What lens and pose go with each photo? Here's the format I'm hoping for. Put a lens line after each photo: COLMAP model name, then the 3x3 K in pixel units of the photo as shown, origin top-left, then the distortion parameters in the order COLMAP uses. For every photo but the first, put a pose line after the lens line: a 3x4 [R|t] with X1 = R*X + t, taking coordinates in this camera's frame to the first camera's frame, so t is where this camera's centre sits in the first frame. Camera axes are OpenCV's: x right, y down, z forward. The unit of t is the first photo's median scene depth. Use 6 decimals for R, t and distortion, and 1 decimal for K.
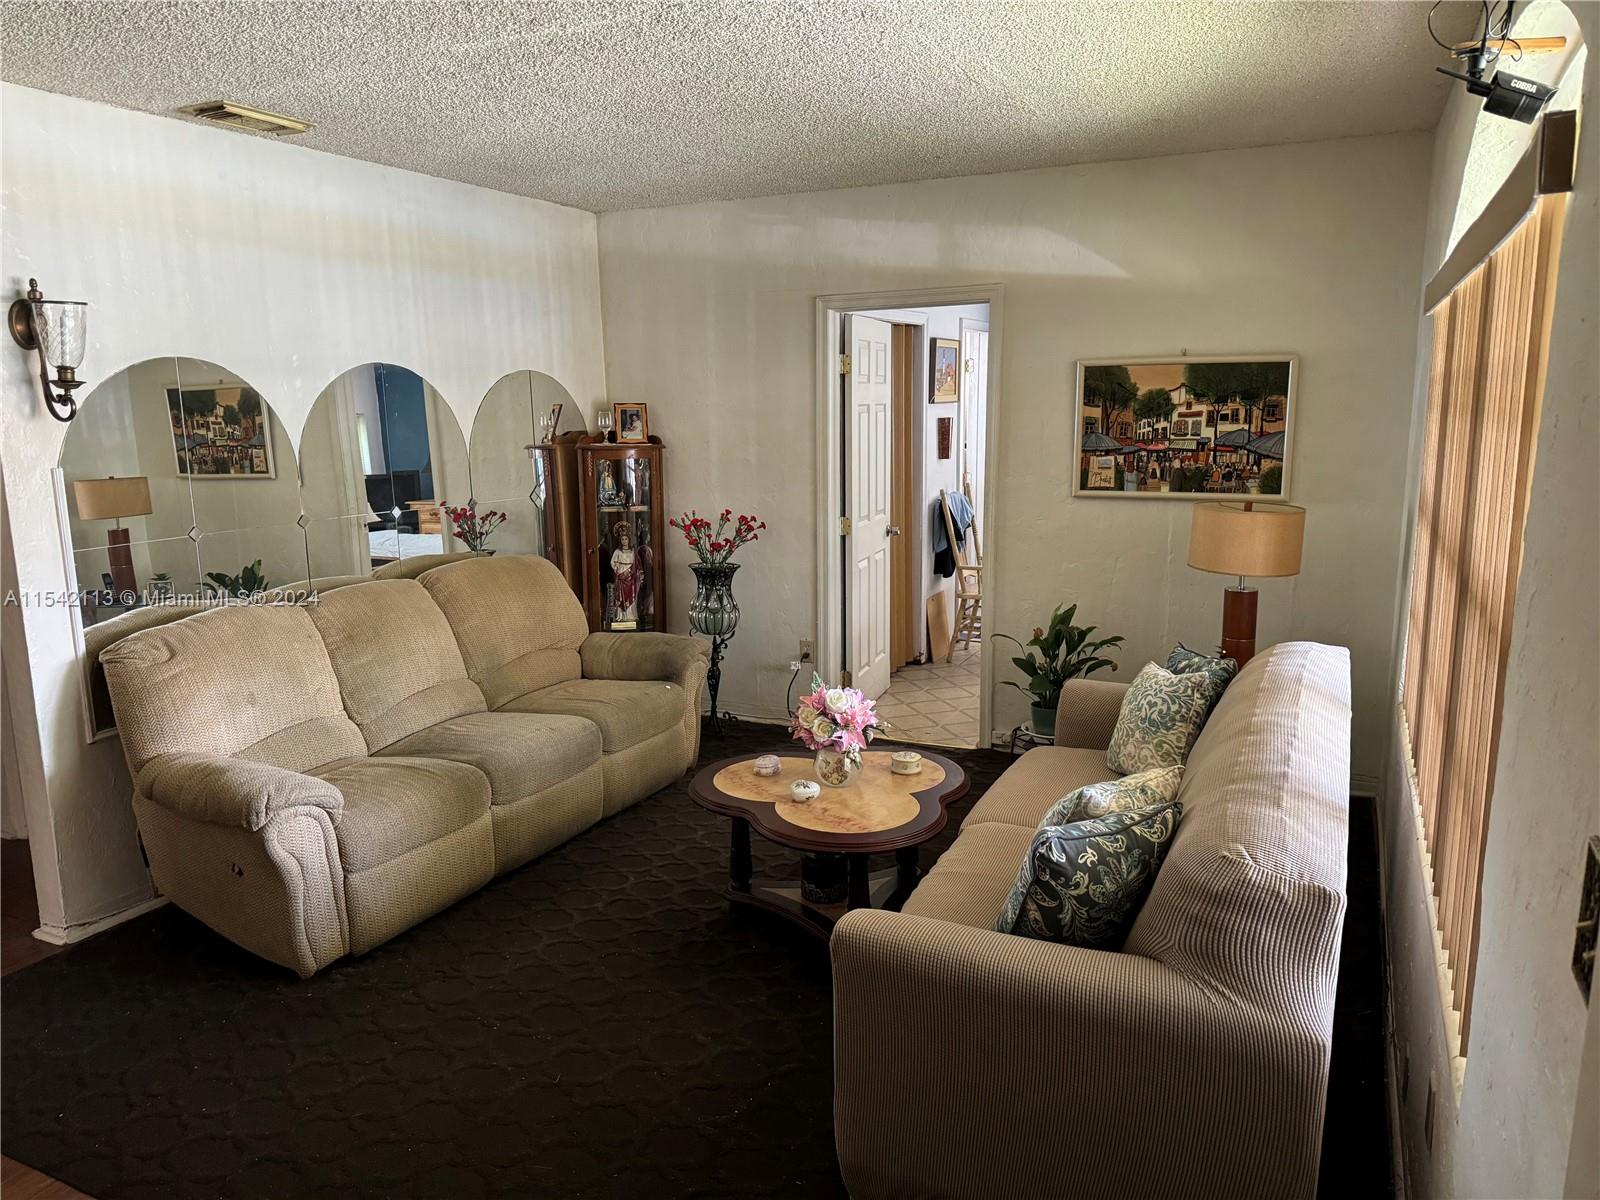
lens RADIAL K [[1137.9, 0, 798.7], [0, 1137.9, 609.1], [0, 0, 1]] dist [-0.001762, -0.003777]
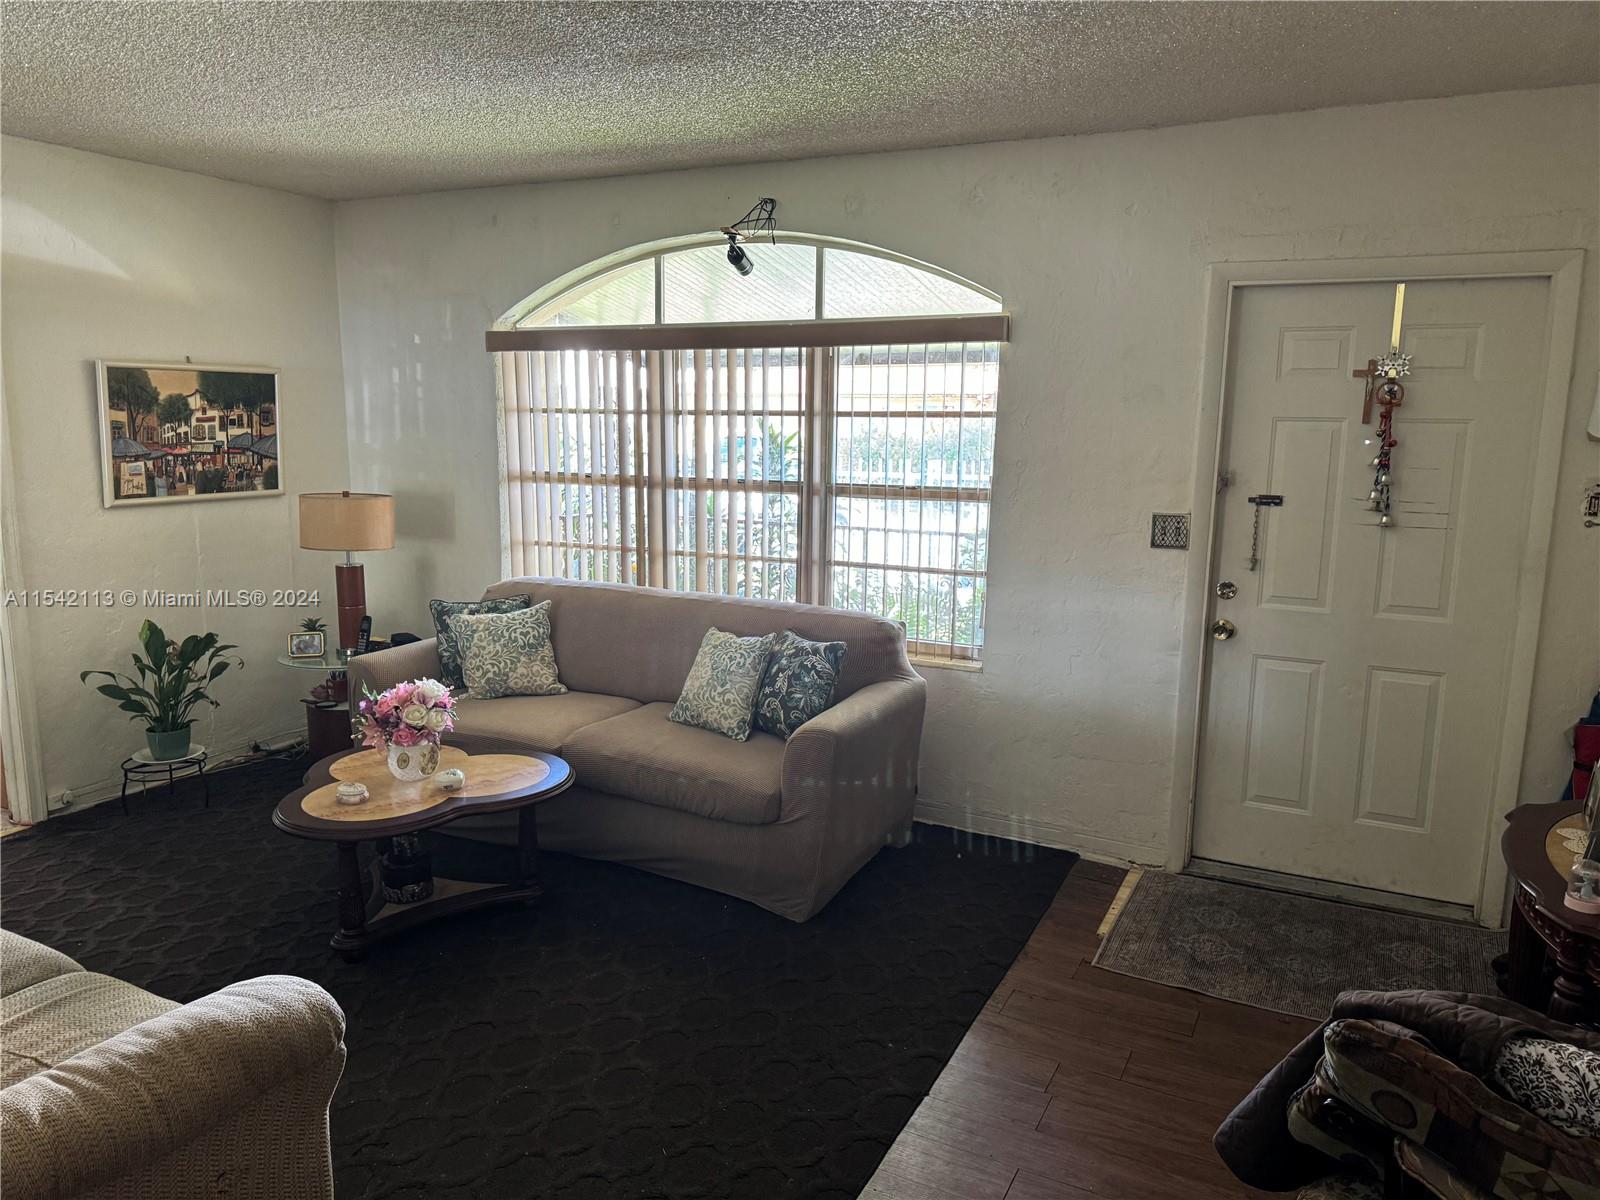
lens RADIAL K [[1137.9, 0, 799.4], [0, 1137.9, 598.8], [0, 0, 1]] dist [-0.001762, -0.003777]
pose [[-0.022224, -0.145265, 0.989143, -0.724489], [0.170731, 0.974302, 0.146921, -0.069725], [-0.985067, 0.172143, 0.003149, 0.481545]]
